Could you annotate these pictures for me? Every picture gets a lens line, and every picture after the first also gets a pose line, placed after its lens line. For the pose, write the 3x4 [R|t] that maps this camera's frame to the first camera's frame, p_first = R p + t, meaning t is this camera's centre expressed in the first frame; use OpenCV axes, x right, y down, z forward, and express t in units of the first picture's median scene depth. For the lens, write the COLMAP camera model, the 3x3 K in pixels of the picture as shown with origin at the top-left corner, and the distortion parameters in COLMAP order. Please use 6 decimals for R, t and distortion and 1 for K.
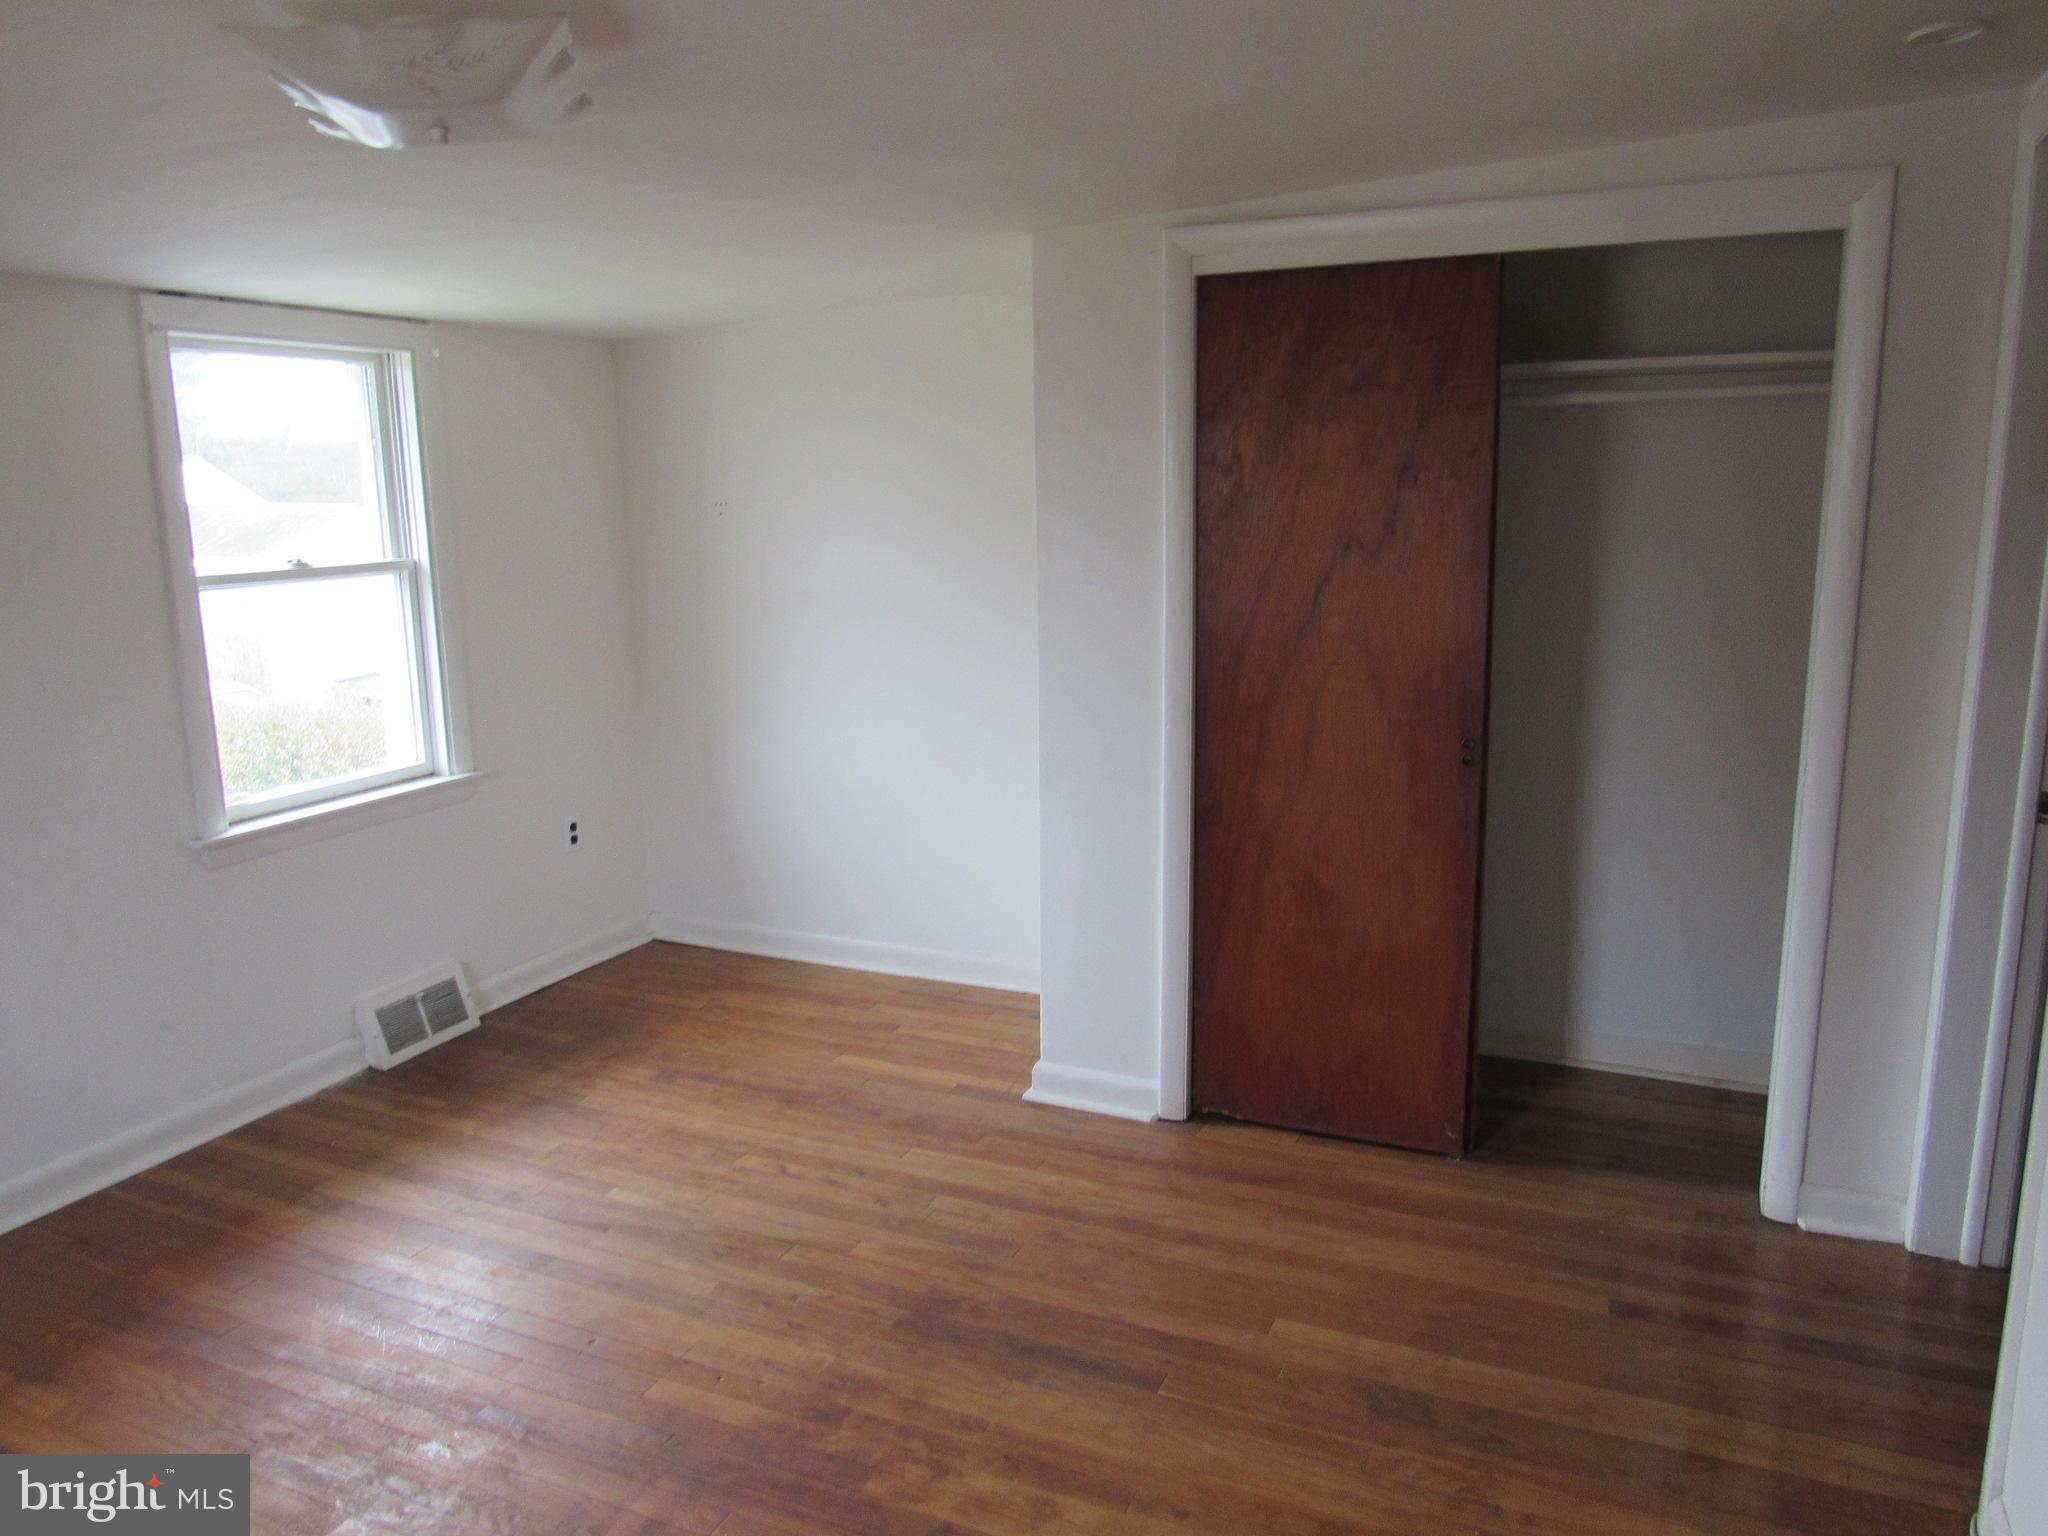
lens RADIAL K [[1448.9, 0, 1012.3], [0, 1448.9, 779.6], [0, 0, 1]] dist [-0.031766, 0.004635]
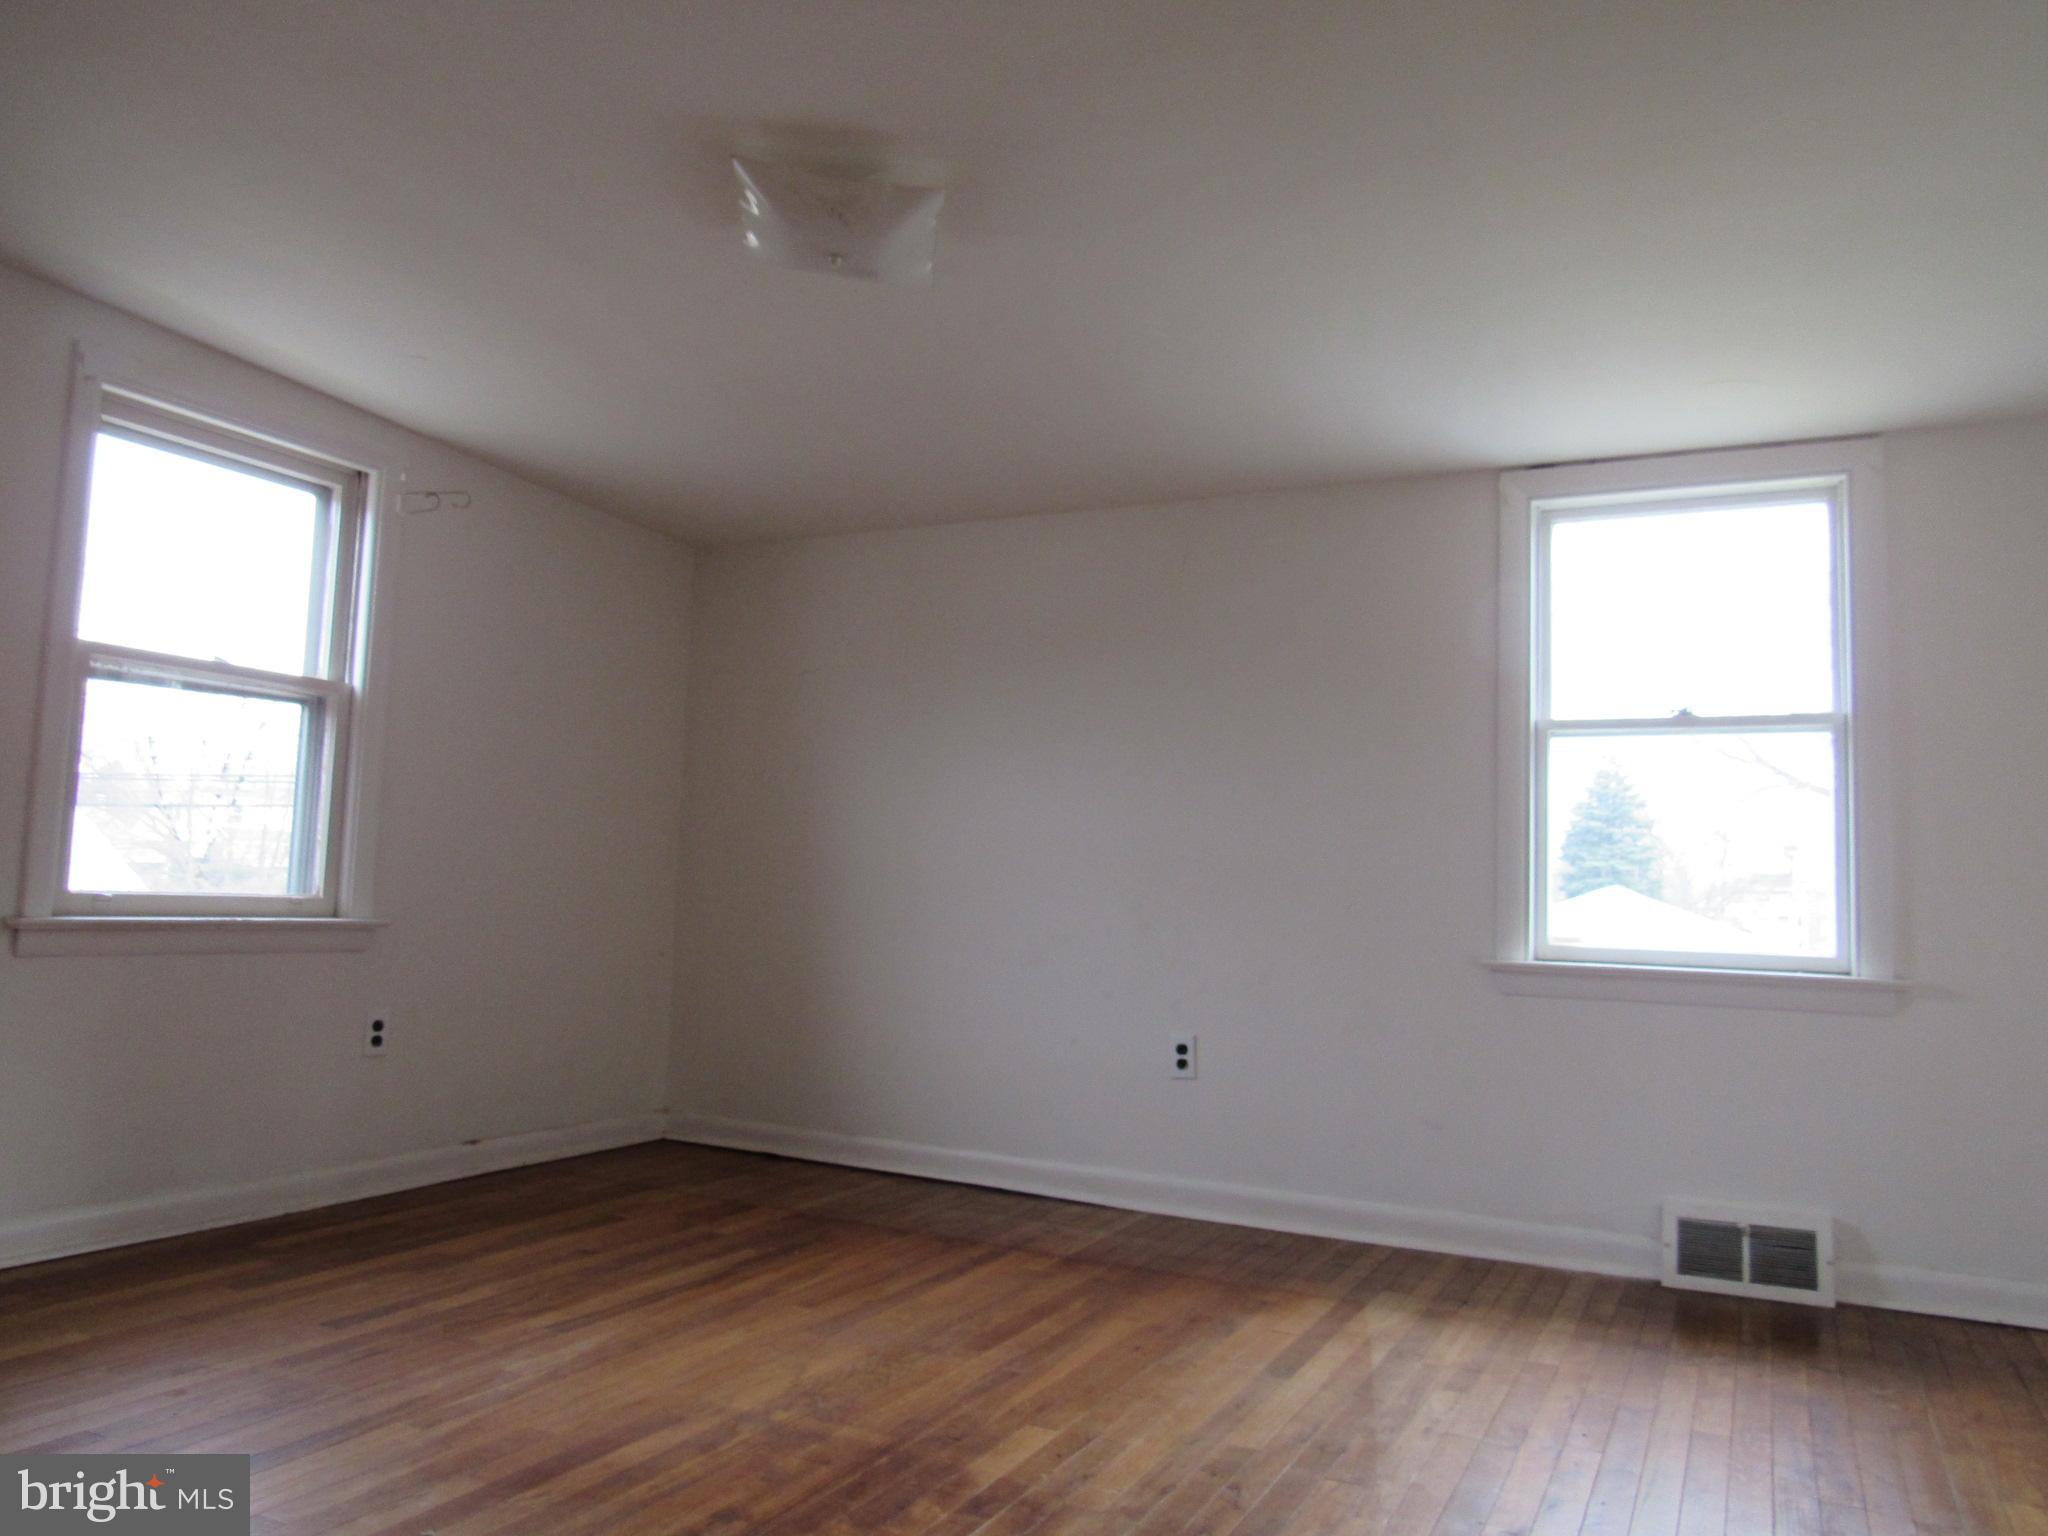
lens RADIAL K [[1448.9, 0, 1021.7], [0, 1448.9, 759.5], [0, 0, 1]] dist [-0.031766, 0.004635]
pose [[-0.045246, -0.086358, -0.995236, 0.453784], [-0.239449, 0.968151, -0.073122, 0.052850], [0.969854, 0.235000, -0.064483, 0.613913]]
